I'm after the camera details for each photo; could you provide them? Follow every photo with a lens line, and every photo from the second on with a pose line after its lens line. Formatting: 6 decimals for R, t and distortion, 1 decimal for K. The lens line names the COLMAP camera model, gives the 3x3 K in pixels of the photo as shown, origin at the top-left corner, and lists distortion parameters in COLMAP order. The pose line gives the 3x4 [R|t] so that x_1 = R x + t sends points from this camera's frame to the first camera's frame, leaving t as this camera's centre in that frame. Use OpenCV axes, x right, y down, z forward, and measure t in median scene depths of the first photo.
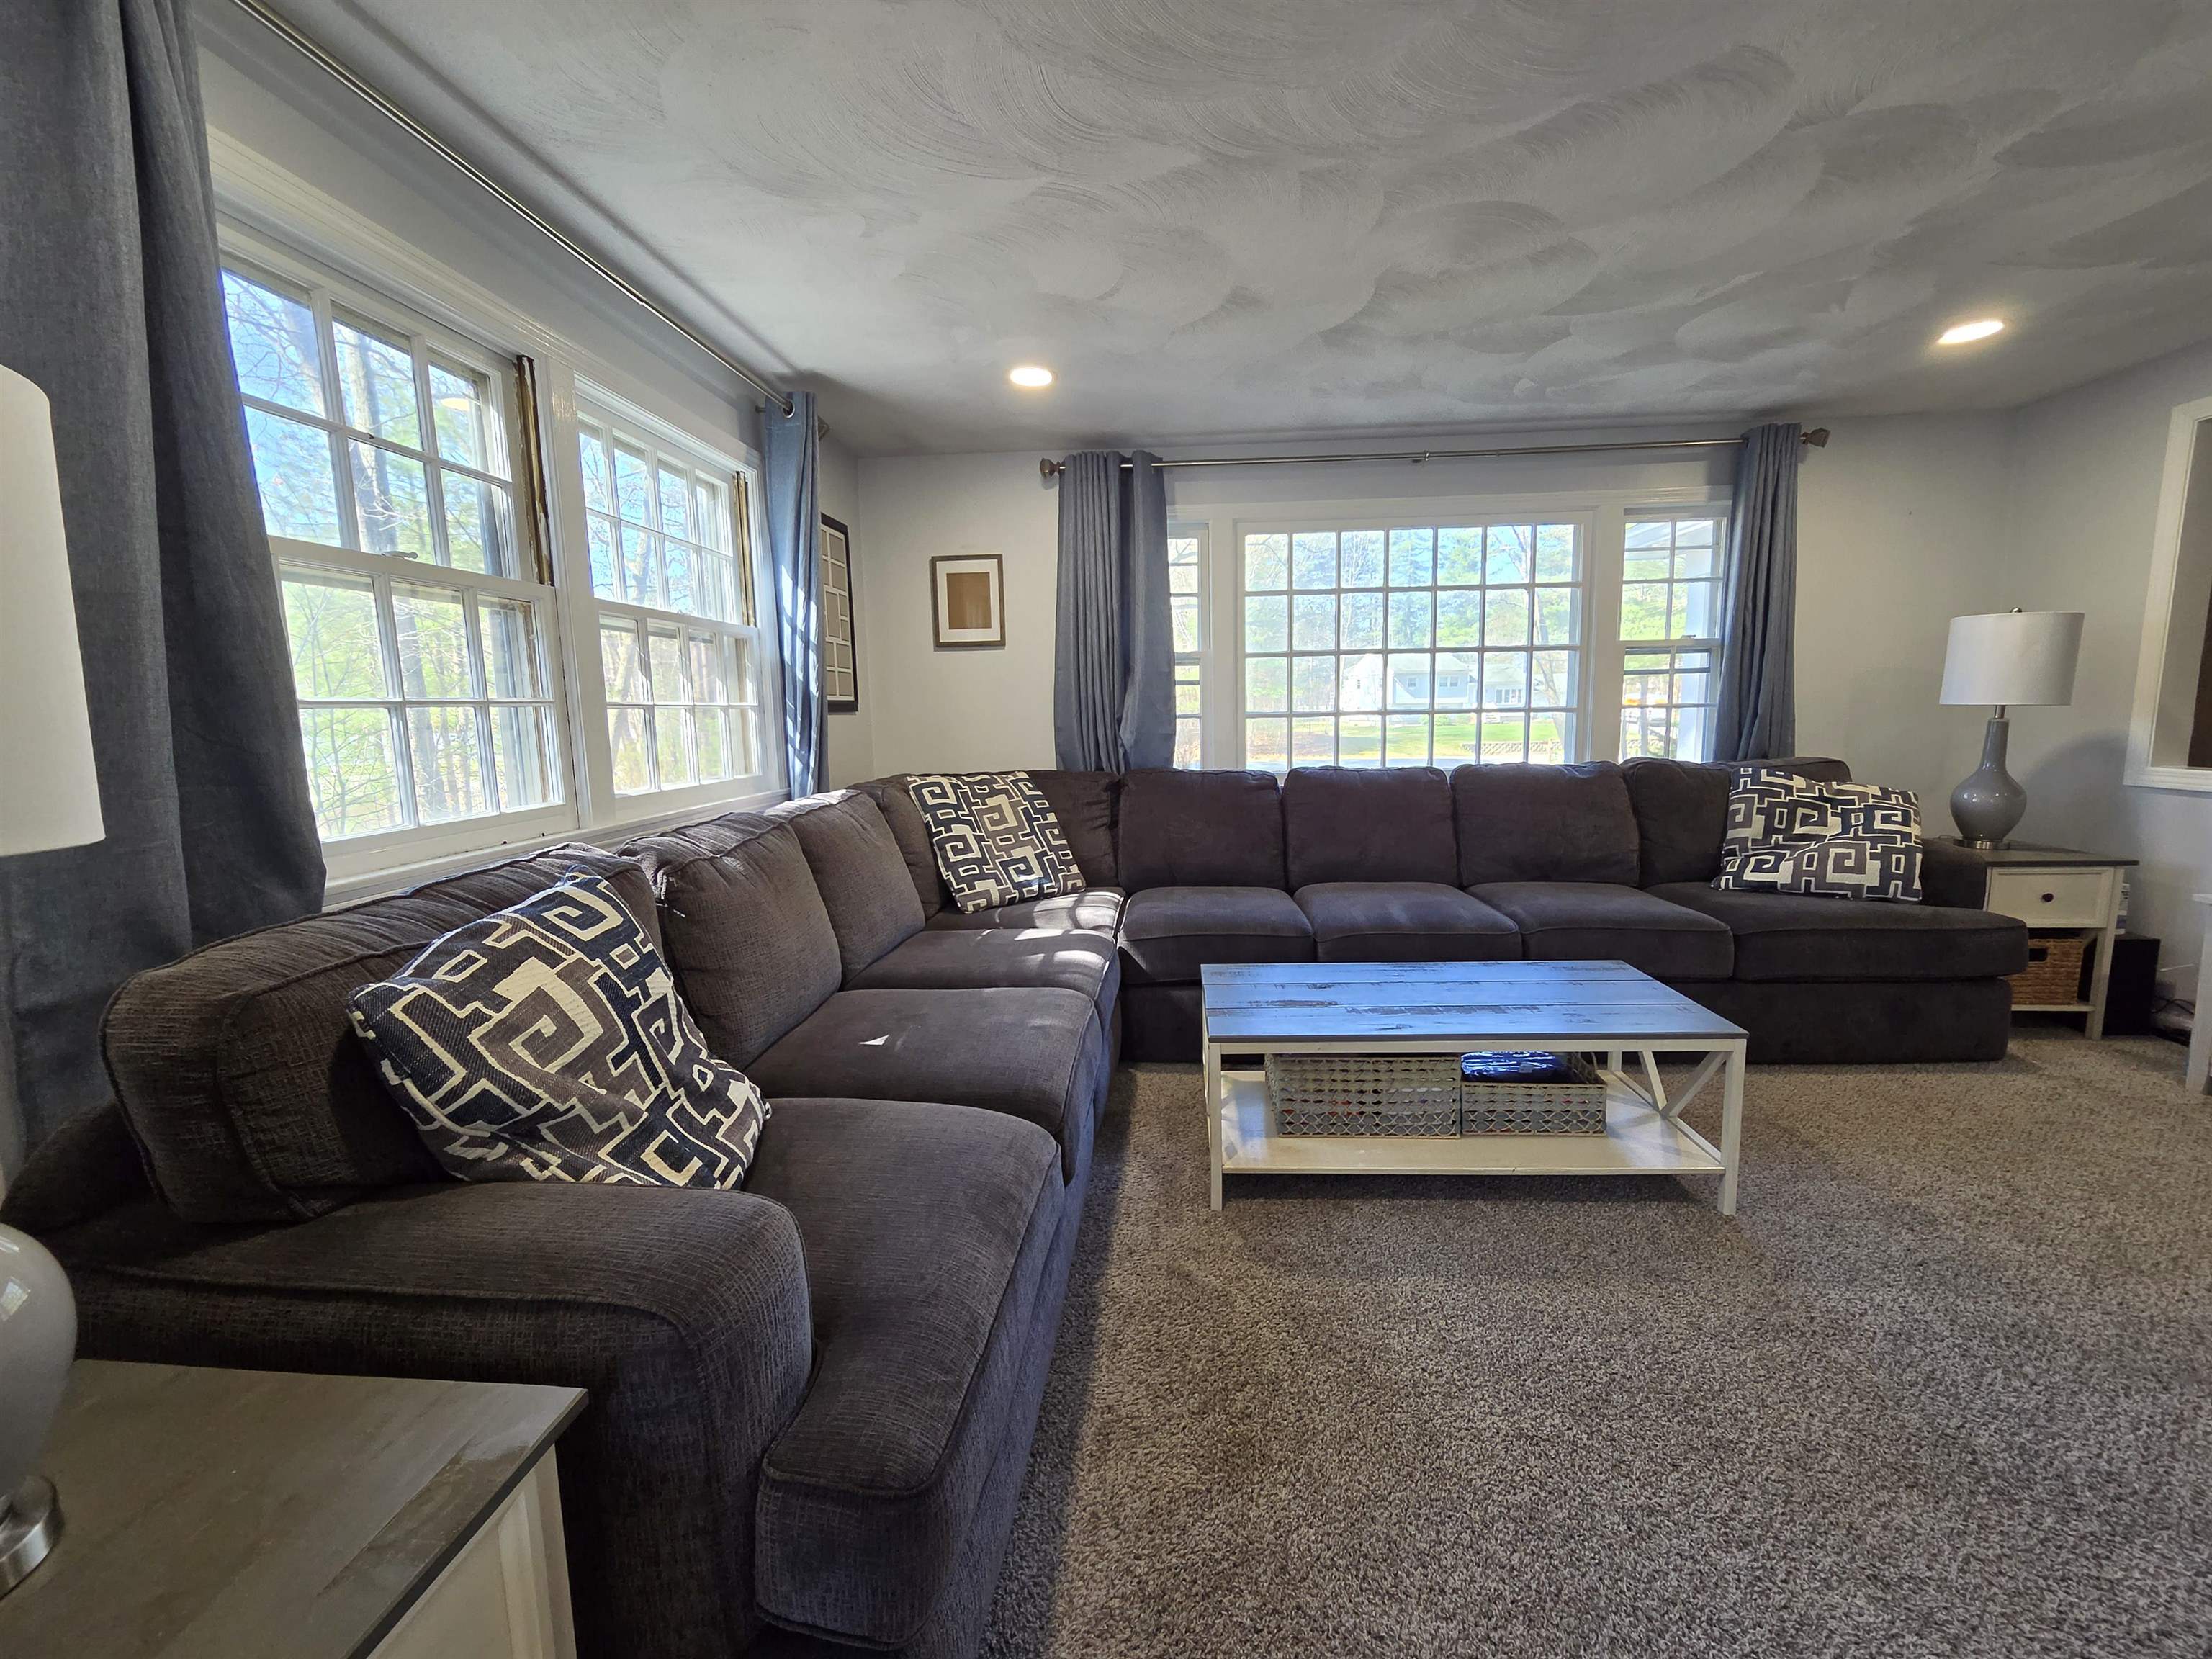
lens RADIAL K [[907.2, 0, 1118.7], [0, 907.2, 828.1], [0, 0, 1]] dist [-0.000432, -0.000330]
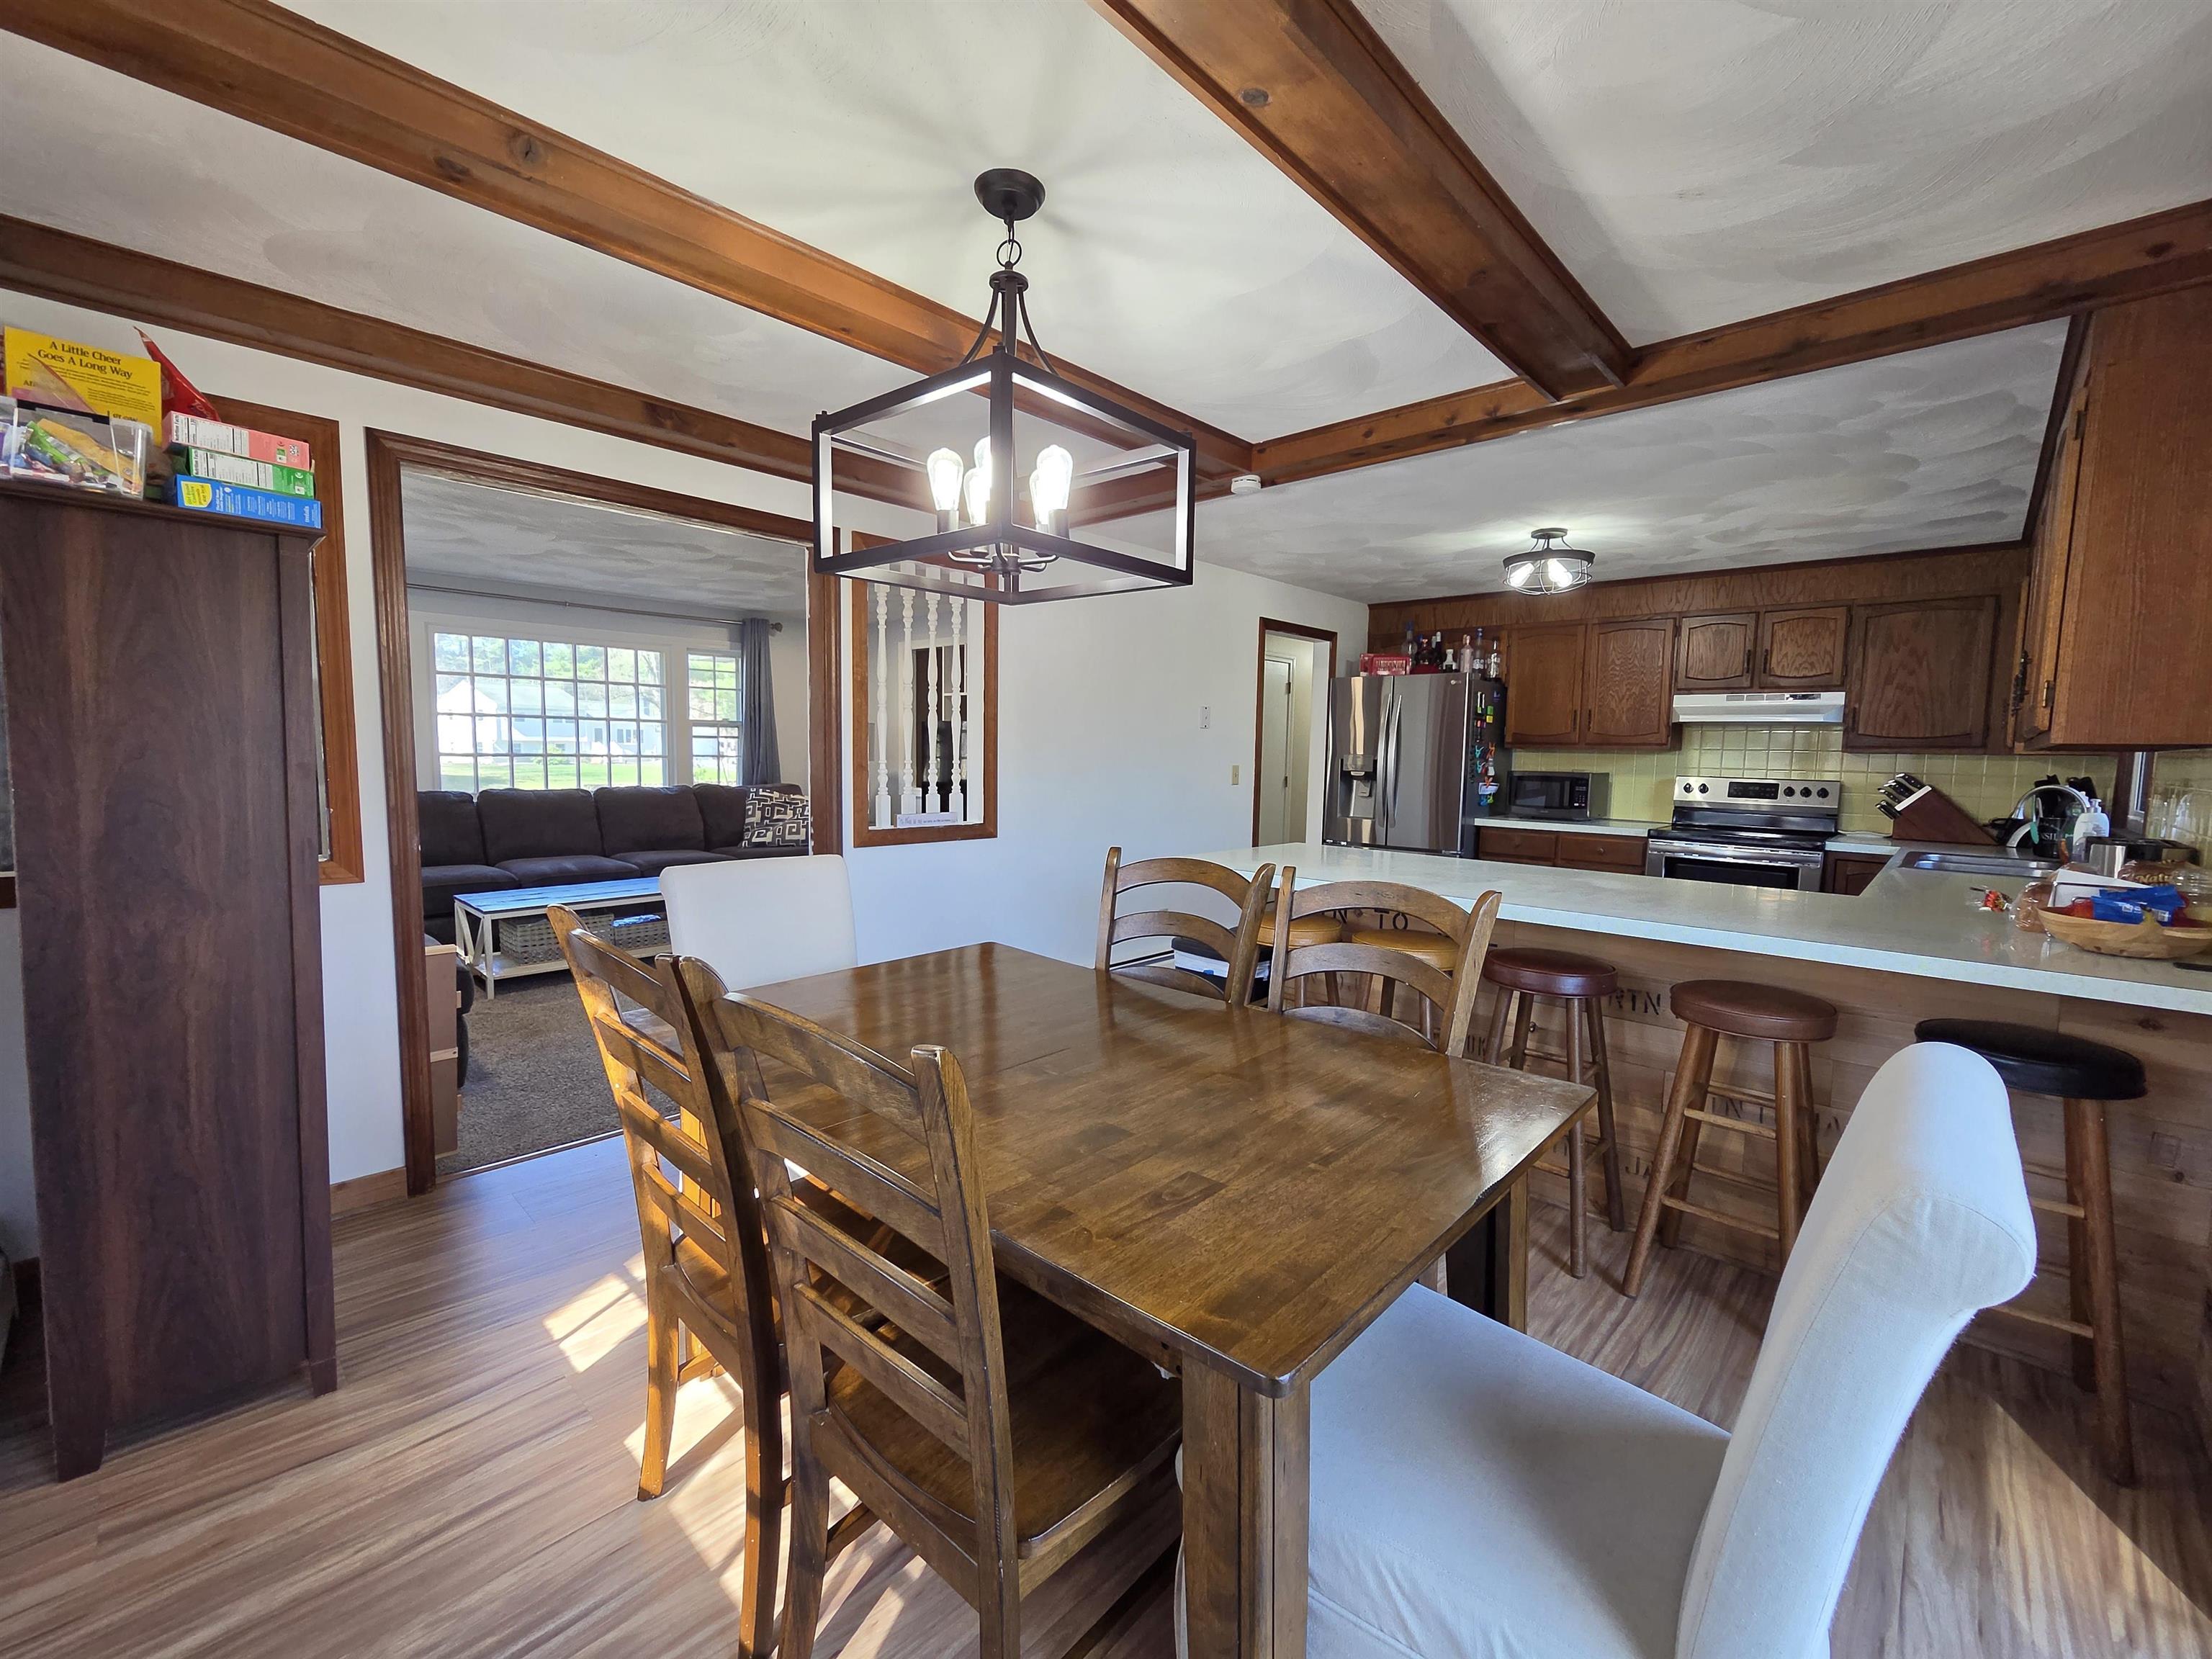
lens RADIAL K [[907.2, 0, 1118.7], [0, 907.2, 828.1], [0, 0, 1]] dist [-0.000432, -0.000330]
pose [[0.625990, -0.033021, 0.779132, -0.350187], [0.069108, 0.997521, -0.013248, 0.099271], [-0.776763, 0.062137, 0.626720, -0.838048]]
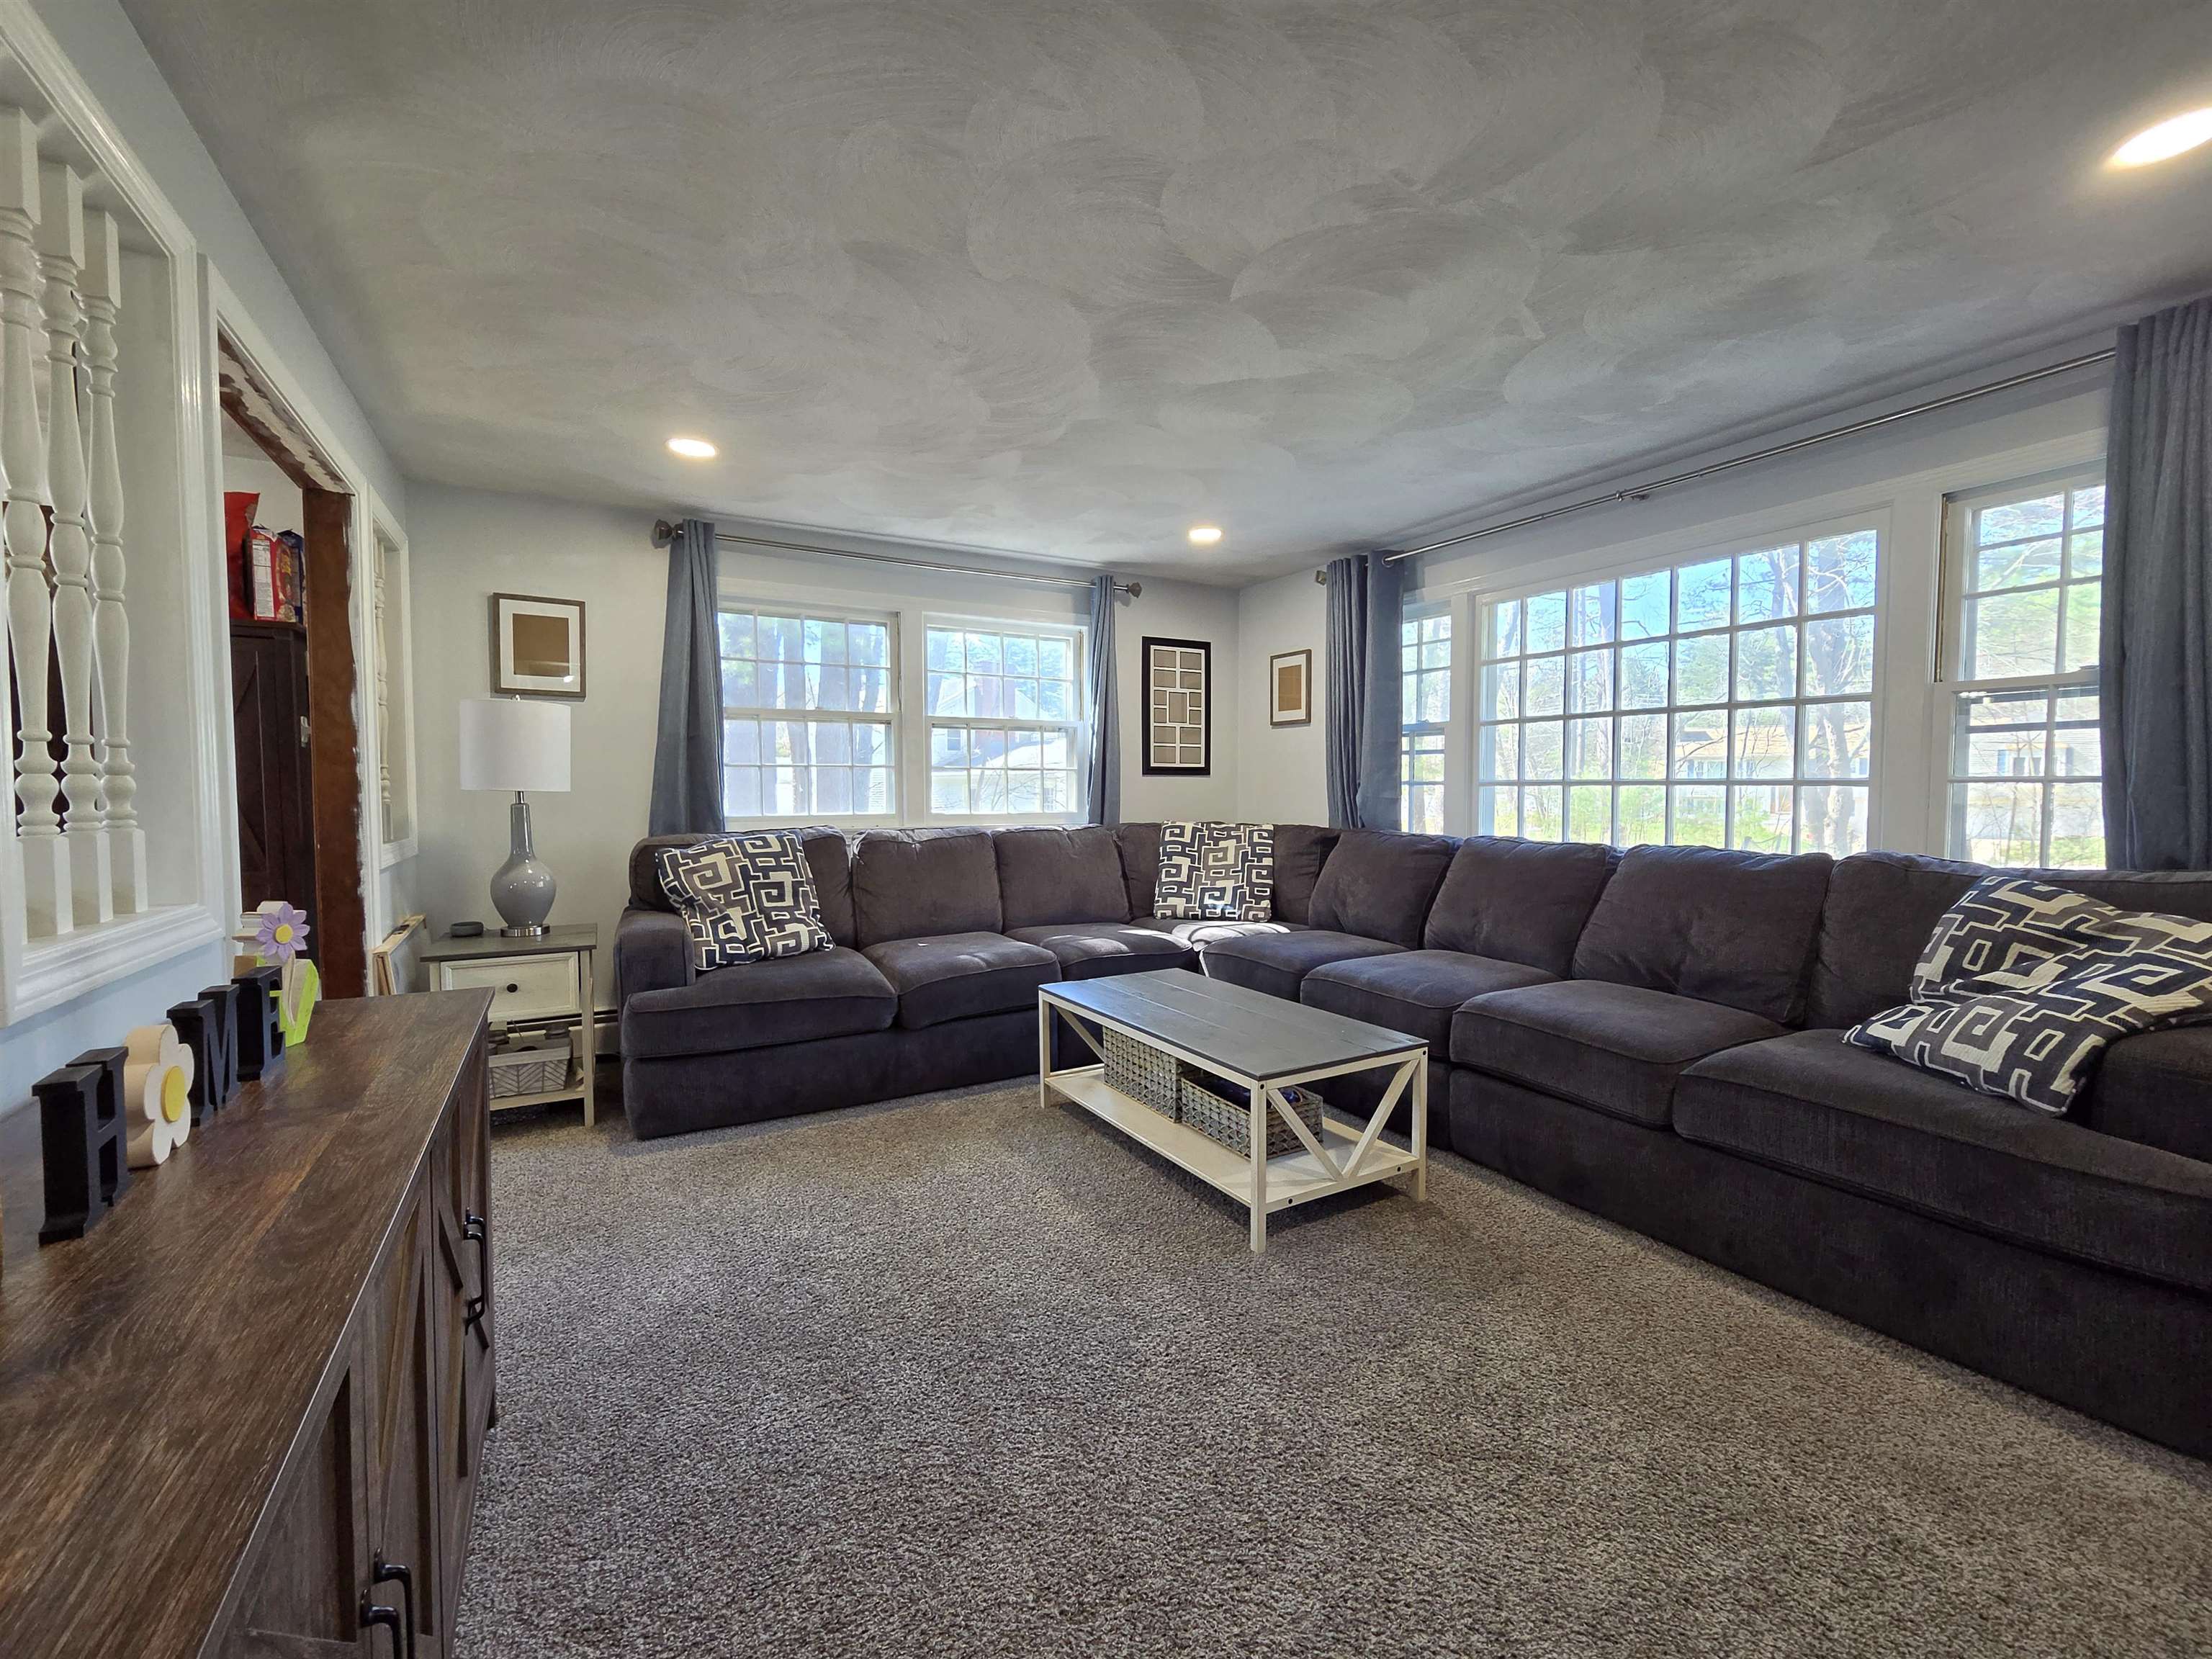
lens RADIAL K [[902.8, 0, 1115.8], [0, 902.8, 829.1], [0, 0, 1]] dist [-0.003807, 0.005456]
pose [[0.565378, 0.059494, -0.822684, 0.814922], [-0.120586, 0.992641, -0.011087, -0.016530], [0.815970, 0.105472, 0.568391, 0.129228]]
